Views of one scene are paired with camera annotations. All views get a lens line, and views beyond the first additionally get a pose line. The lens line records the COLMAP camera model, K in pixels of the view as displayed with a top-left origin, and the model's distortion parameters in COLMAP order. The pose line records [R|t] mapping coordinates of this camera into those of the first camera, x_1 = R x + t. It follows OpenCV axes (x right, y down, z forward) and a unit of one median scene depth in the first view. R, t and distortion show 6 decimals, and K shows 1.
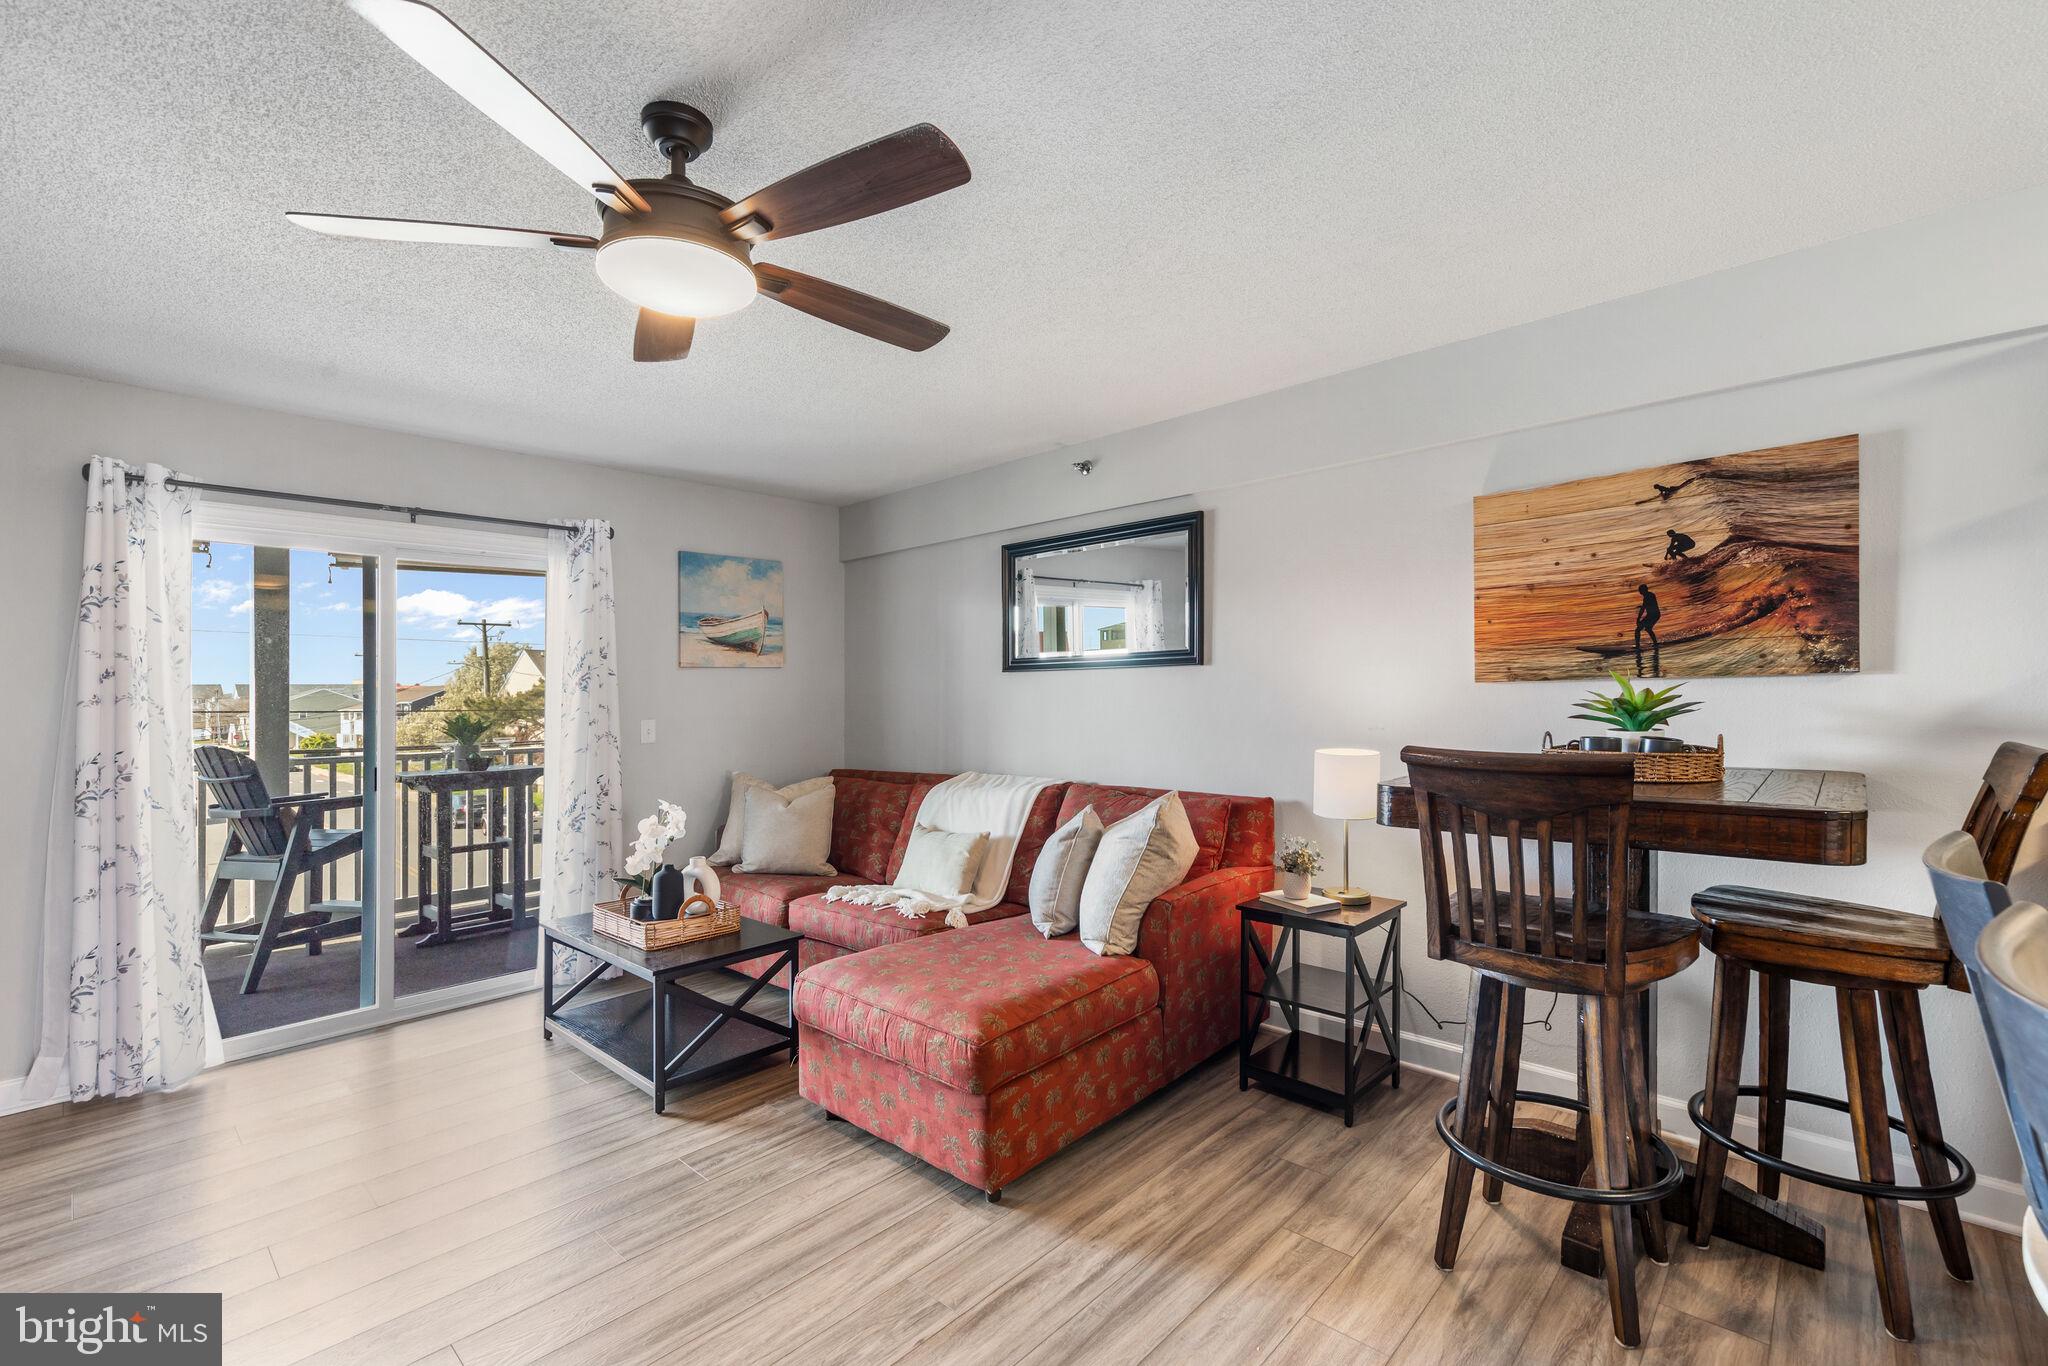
lens RADIAL K [[887.2, 0, 1034.4], [0, 887.2, 692.9], [0, 0, 1]] dist [0.007386, -0.000984]
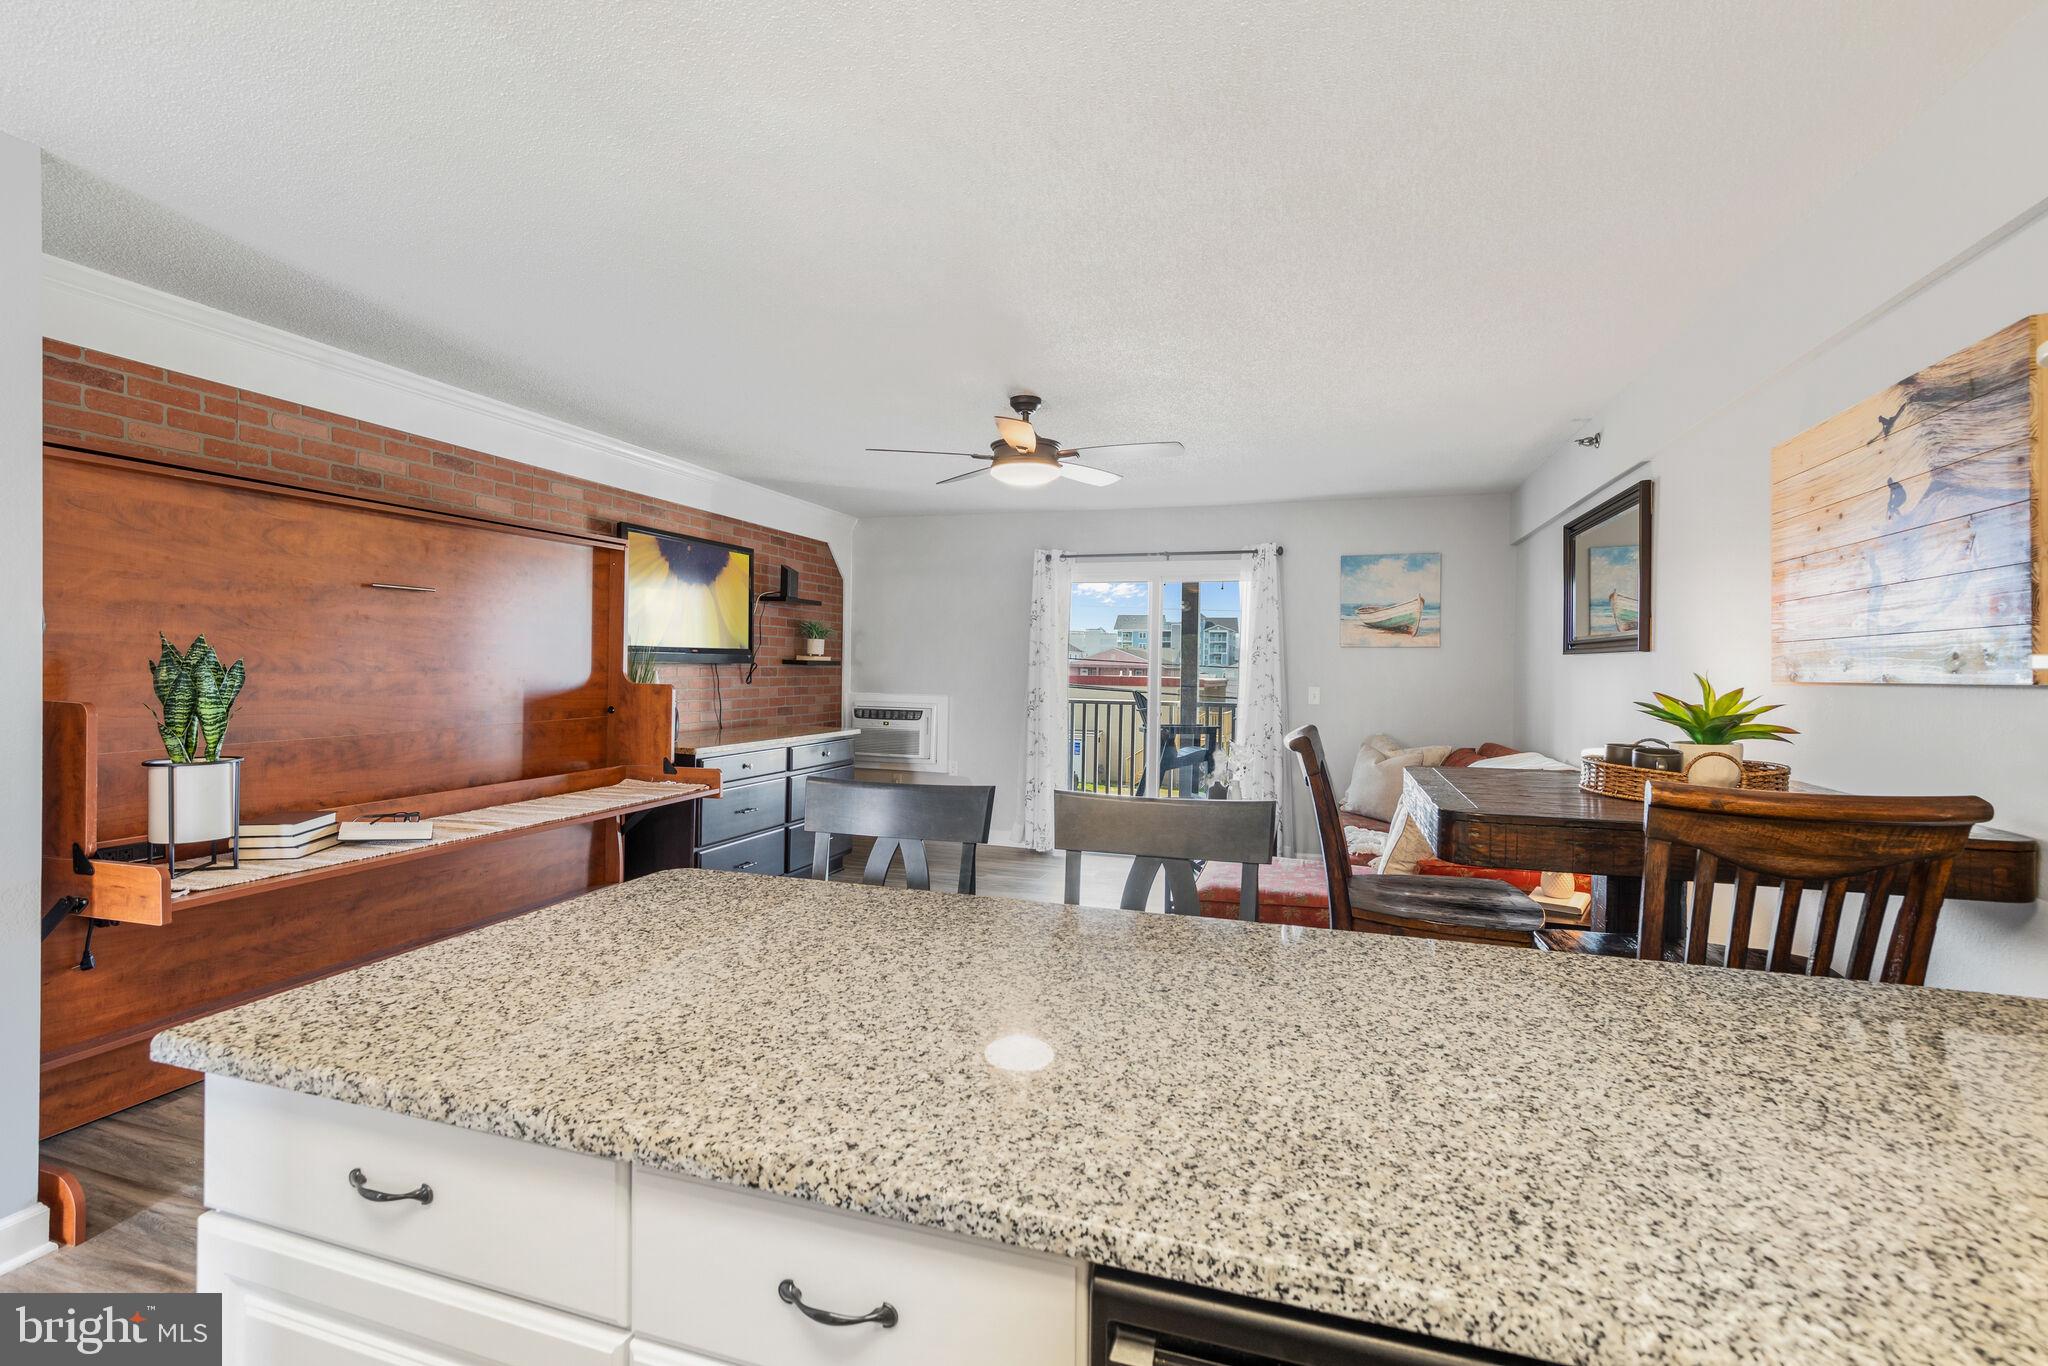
lens RADIAL K [[923.5, 0, 1015.9], [0, 923.5, 669.7], [0, 0, 1]] dist [0.012081, -0.000524]
pose [[0.412755, 0.029458, -0.910366, 0.929446], [-0.019899, 0.999530, 0.023321, -0.027222], [0.910625, 0.008490, 0.413147, 0.043721]]
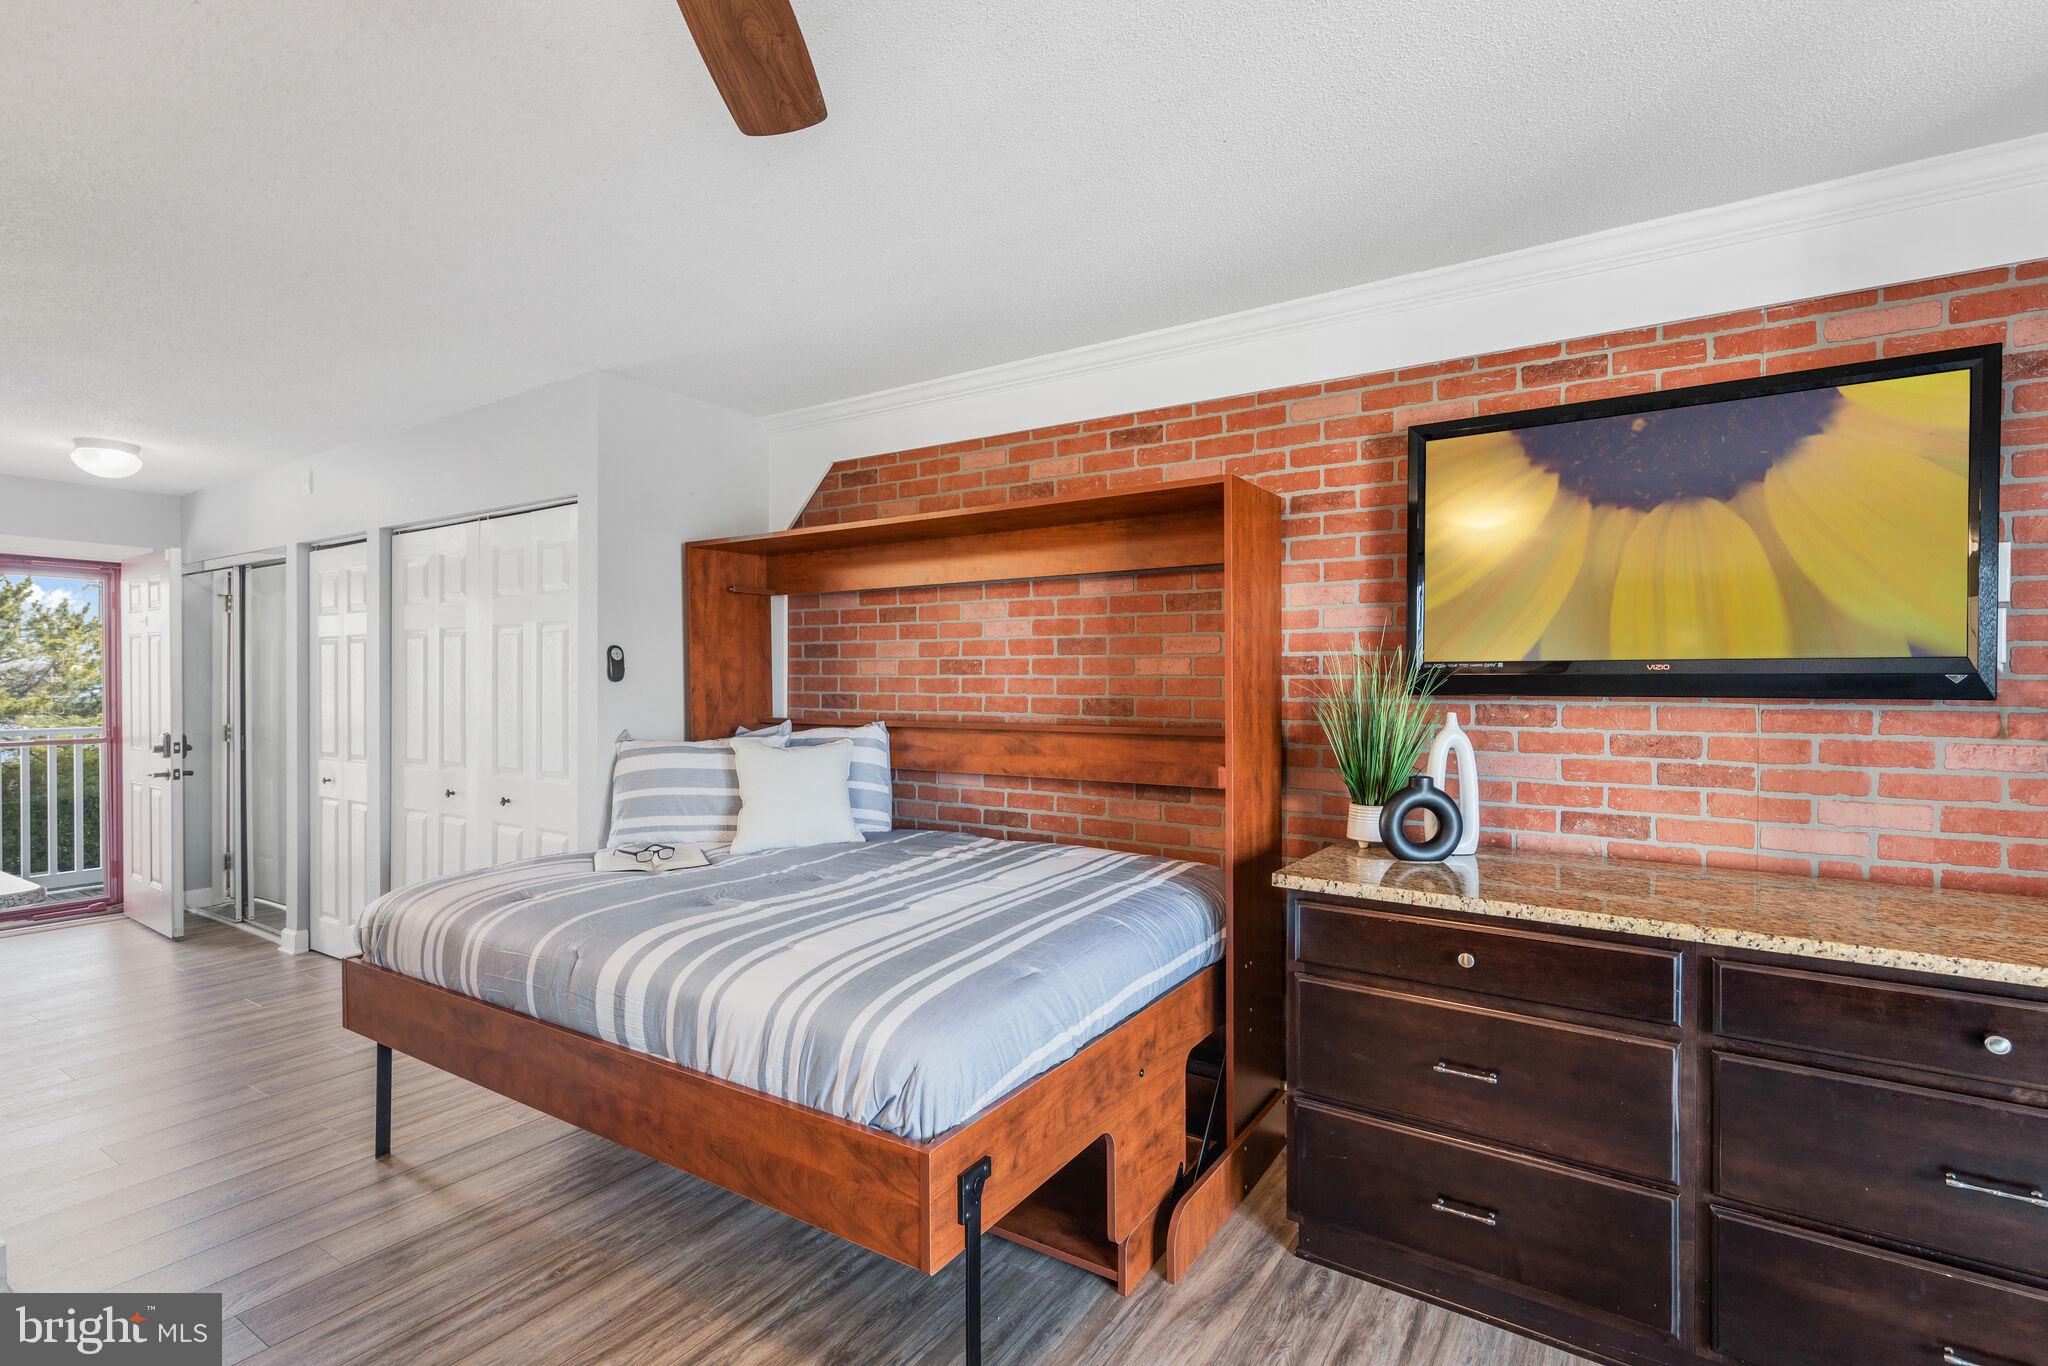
lens RADIAL K [[963.5, 0, 1024.0], [0, 963.5, 683.0], [0, 0, 1]] dist [0.012249, -0.000264]
pose [[-0.986098, 0.013472, -0.165619, -0.298596], [0.014056, 0.999898, -0.002351, -0.003158], [0.165570, -0.004646, -0.986187, 0.871844]]
